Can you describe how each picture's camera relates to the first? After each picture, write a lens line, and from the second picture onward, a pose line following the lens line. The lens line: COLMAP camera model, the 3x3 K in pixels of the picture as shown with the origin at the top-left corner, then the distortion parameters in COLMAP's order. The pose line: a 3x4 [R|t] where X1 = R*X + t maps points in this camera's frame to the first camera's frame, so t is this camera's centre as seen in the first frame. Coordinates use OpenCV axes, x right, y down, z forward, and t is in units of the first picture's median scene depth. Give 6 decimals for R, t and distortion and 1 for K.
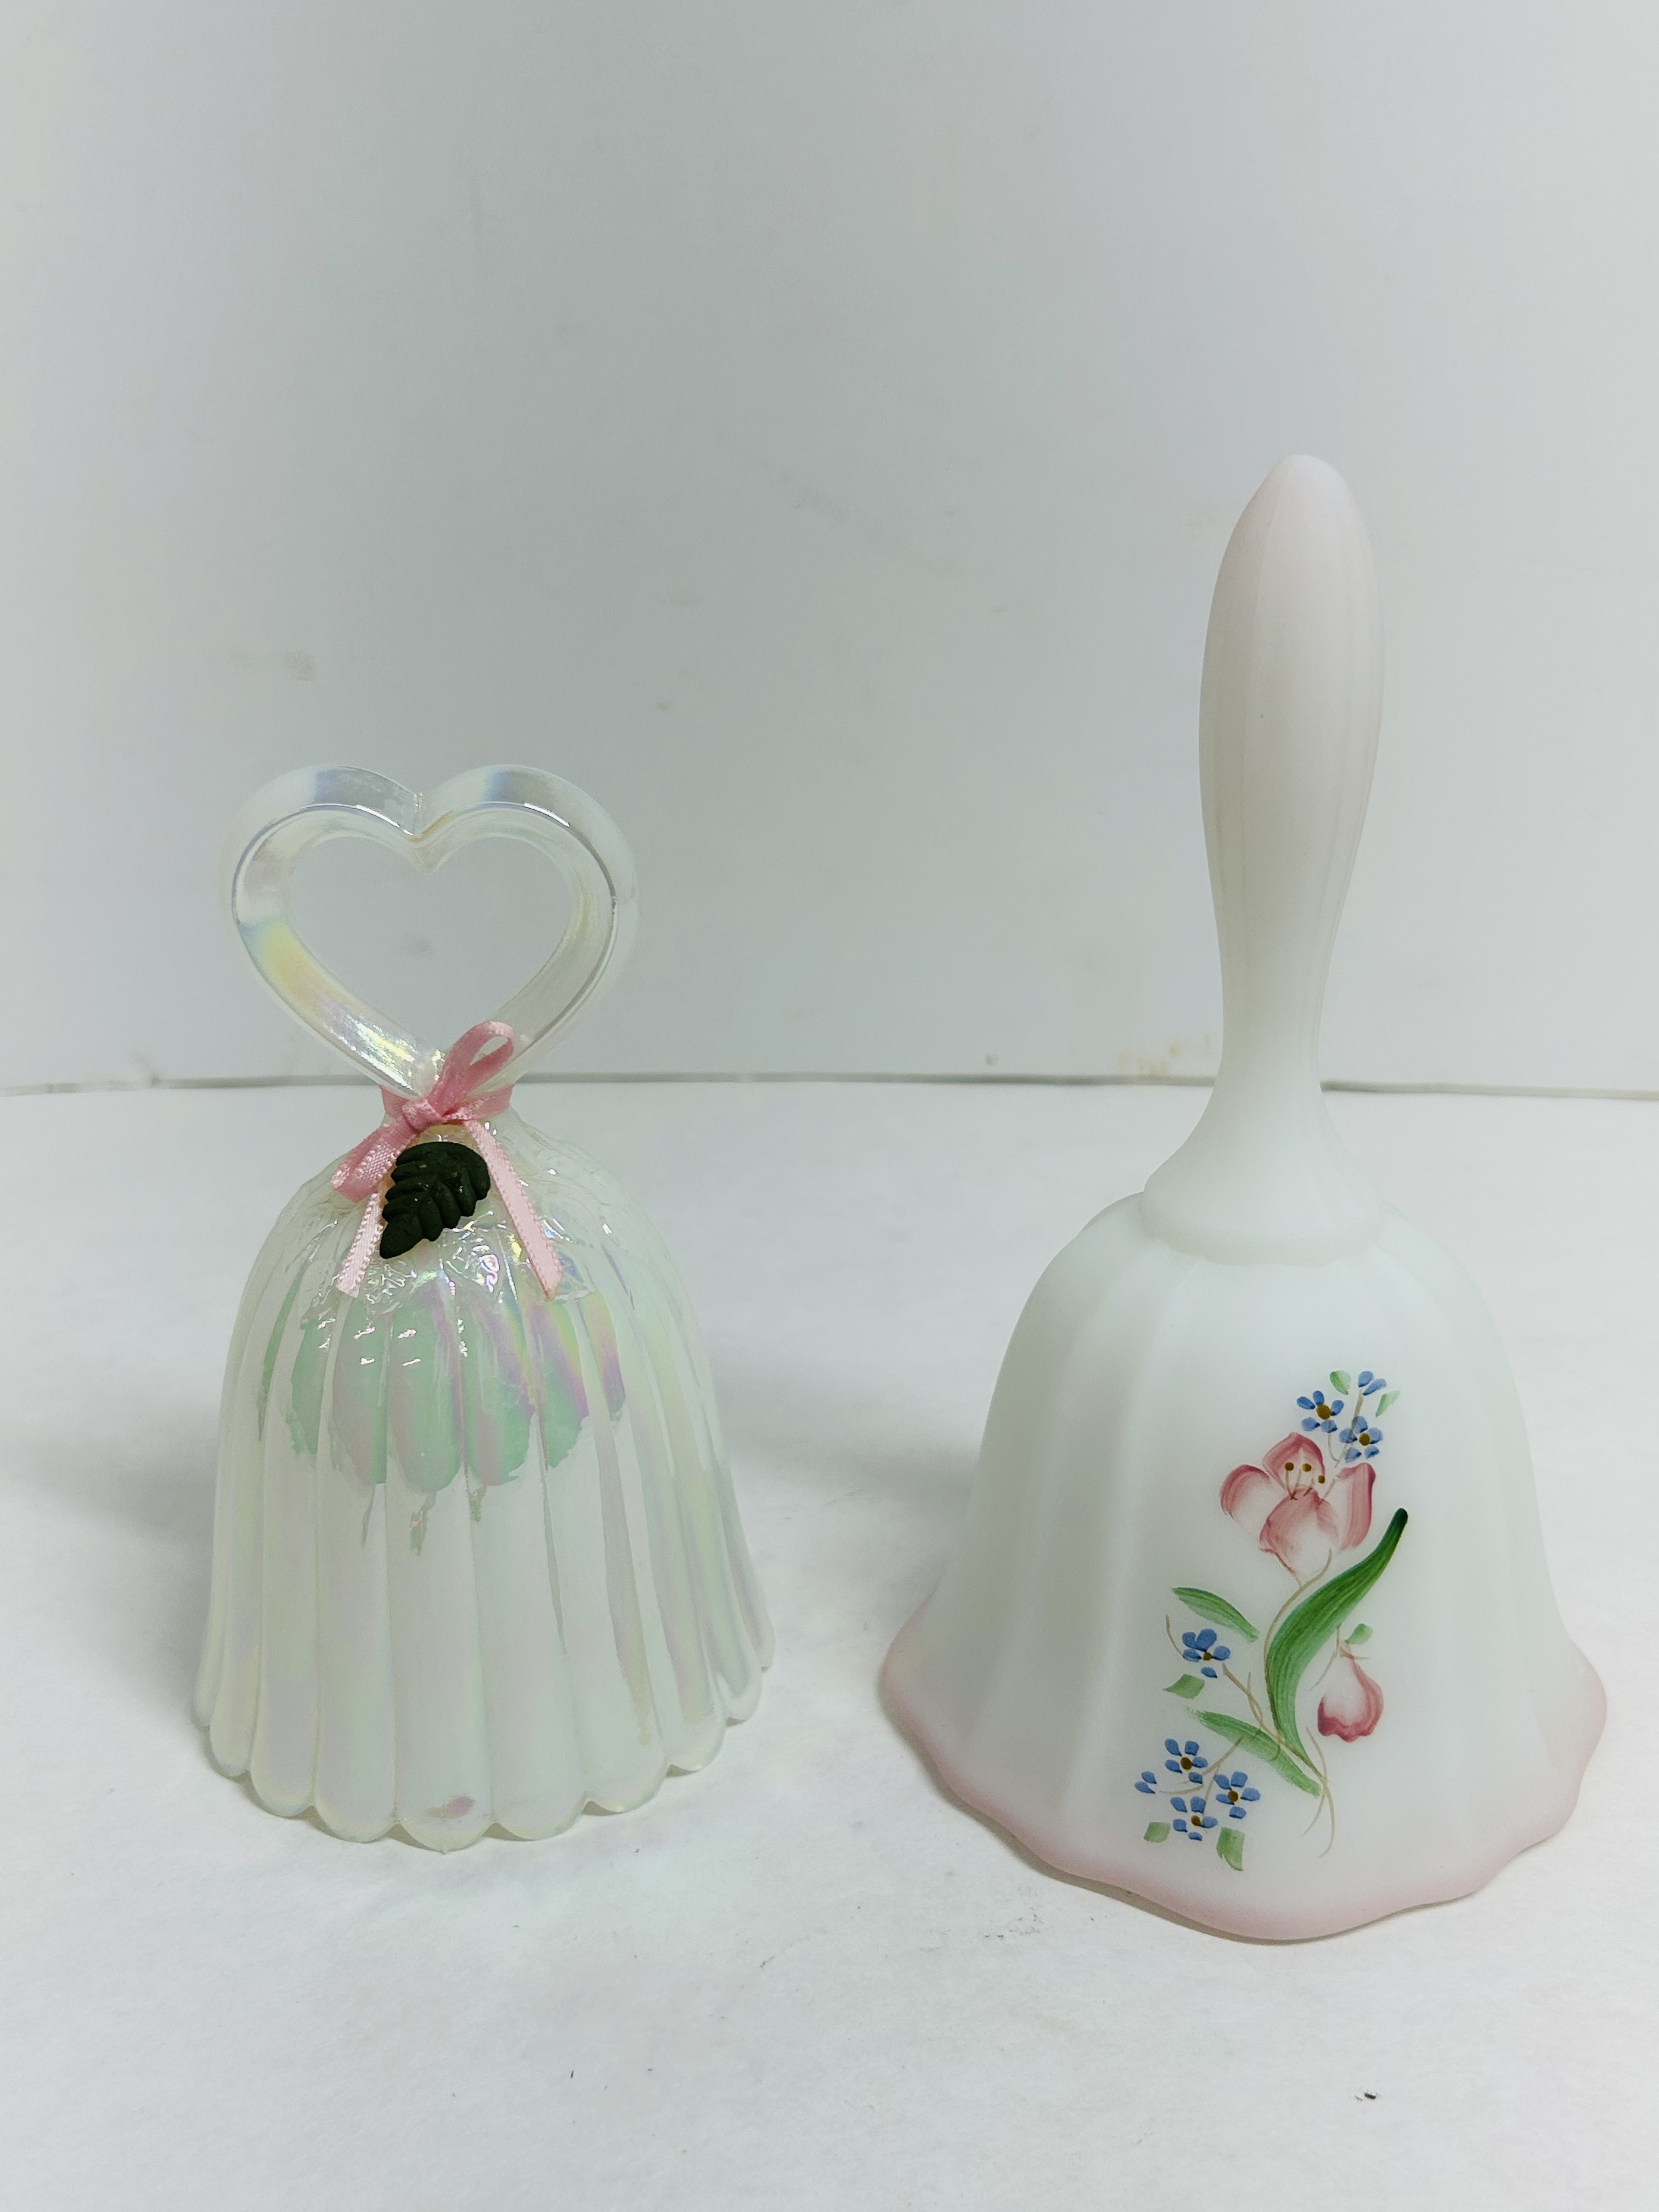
lens RADIAL K [[2548.9, 0, 829.5], [0, 2548.9, 1106.0], [0, 0, 1]] dist [0.007065, -0.062481]
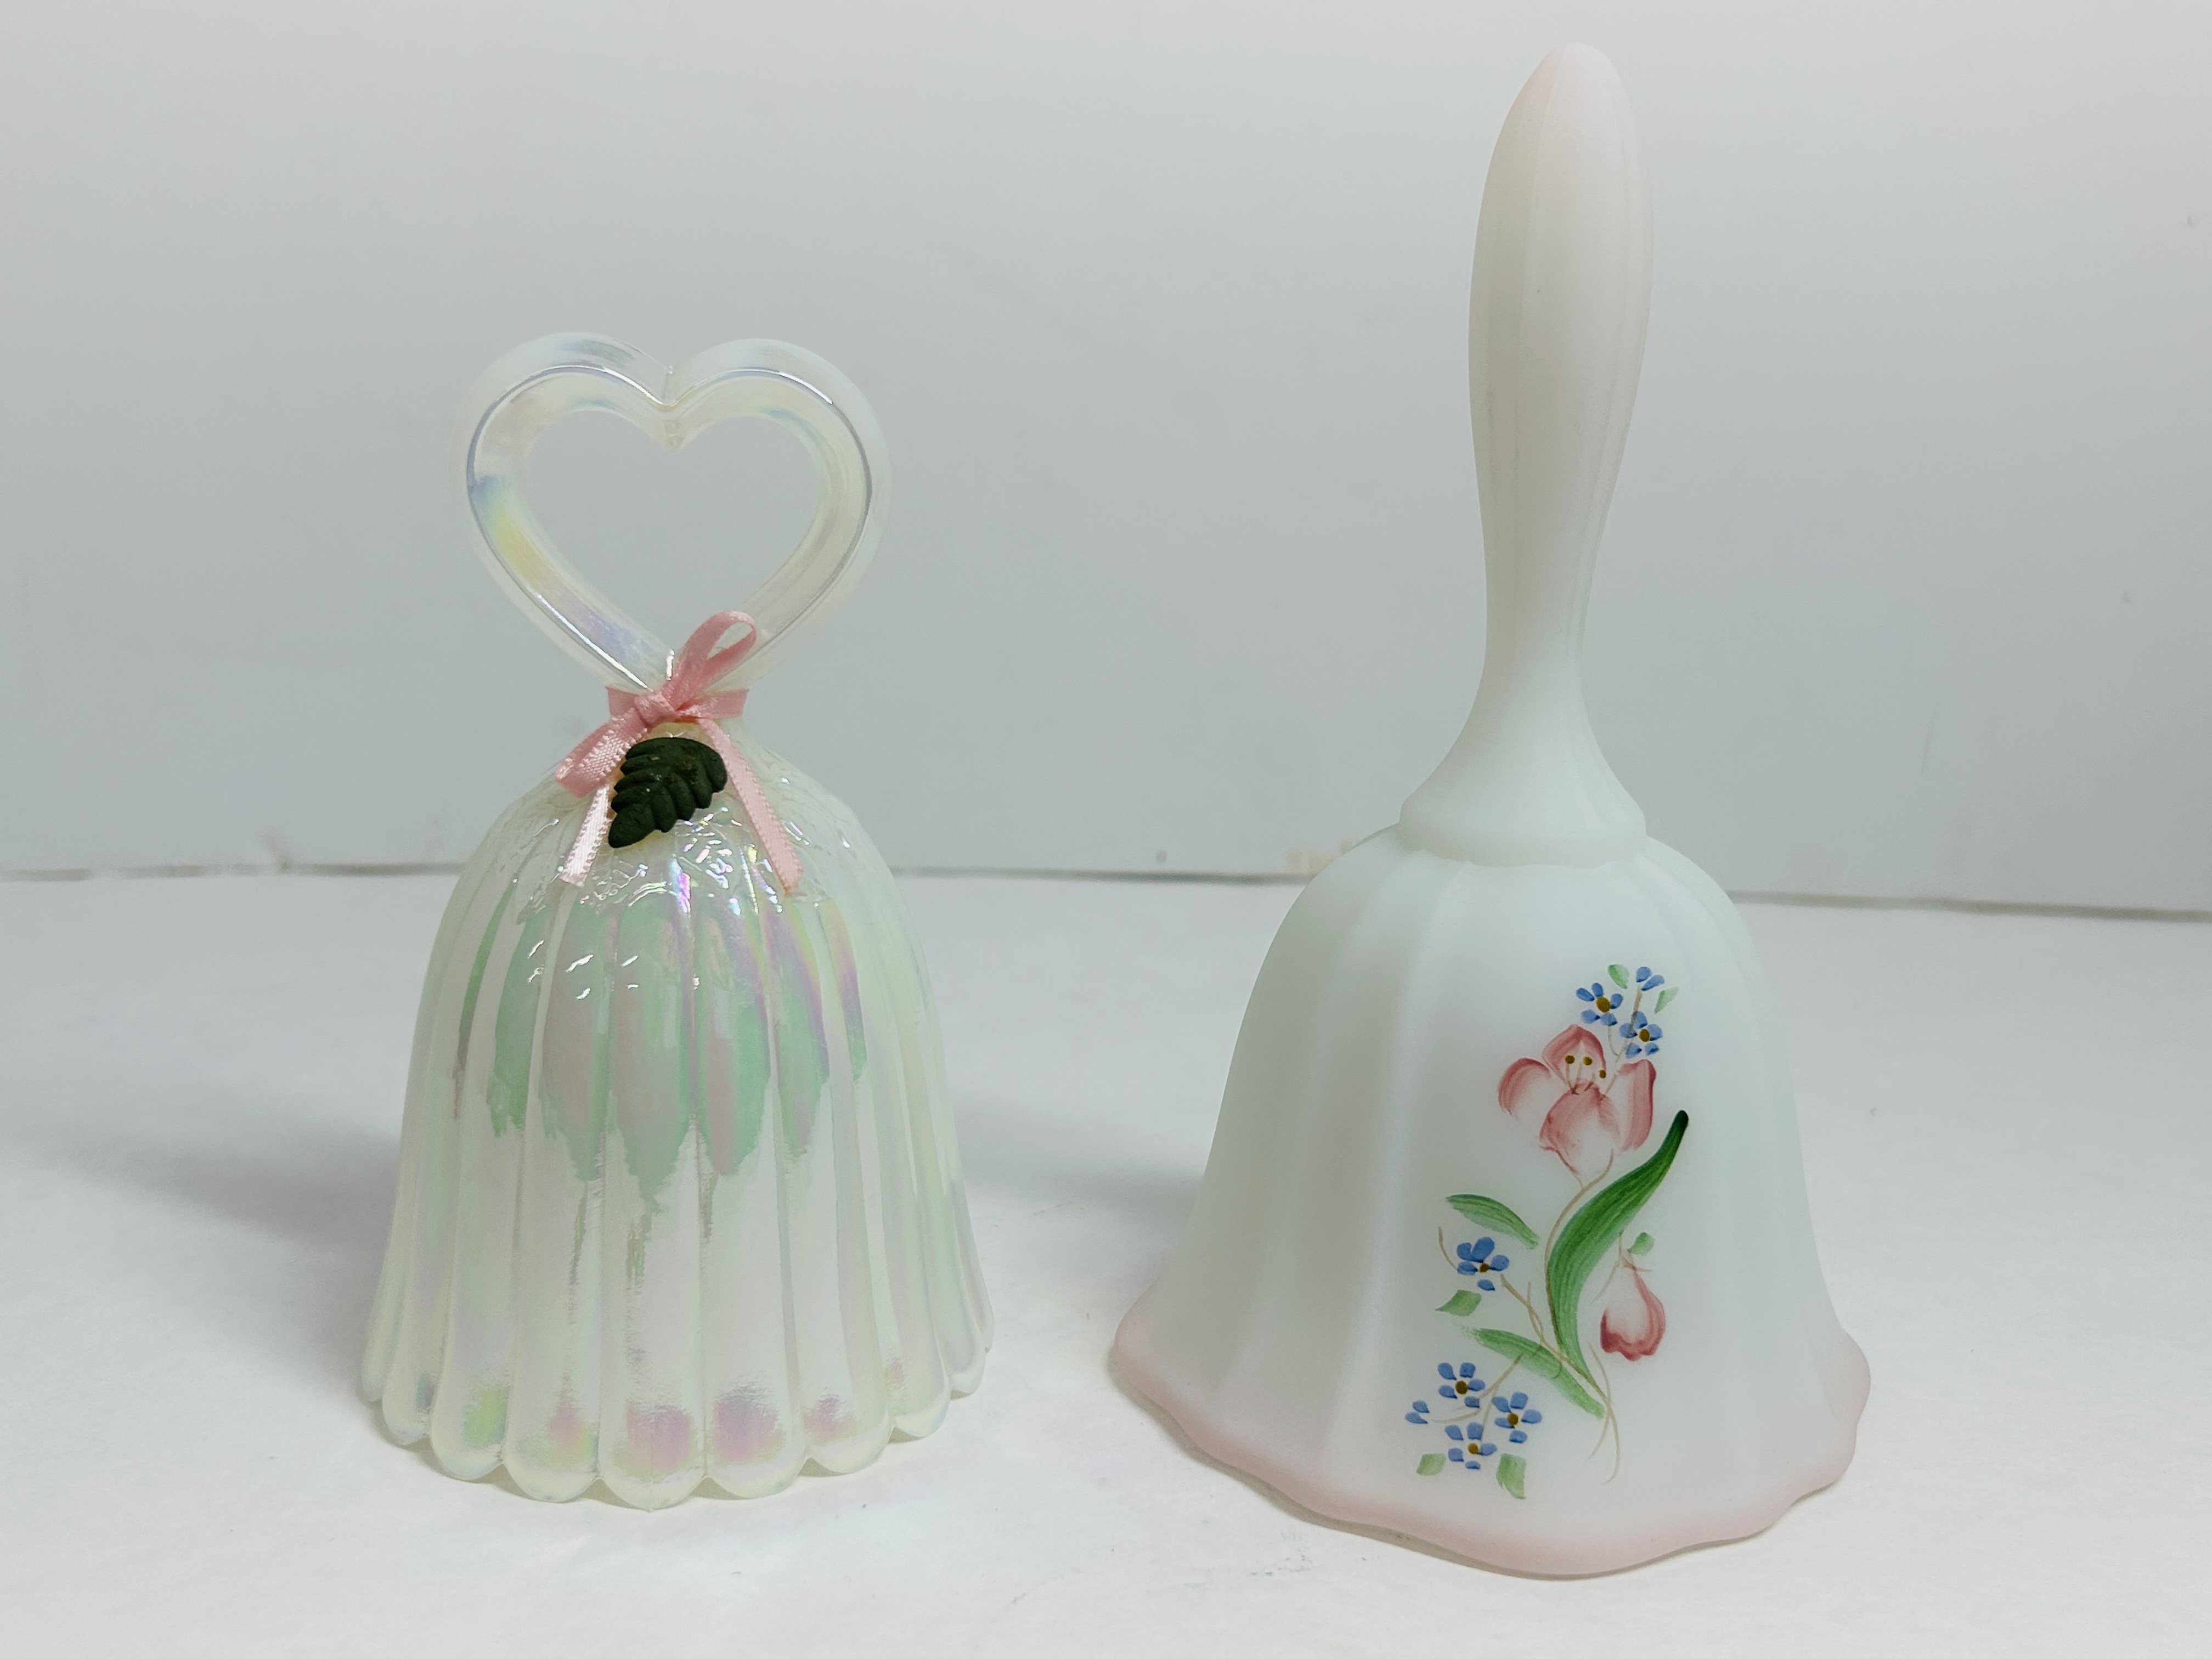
lens RADIAL K [[2548.9, 0, 1106.0], [0, 2548.9, 829.5], [0, 0, 1]] dist [0.007065, -0.062481]
pose [[0.995711, 0.021045, 0.090096, -0.079797], [-0.008334, 0.990230, -0.139193, 0.185647], [-0.092145, 0.137845, 0.986158, 0.055542]]
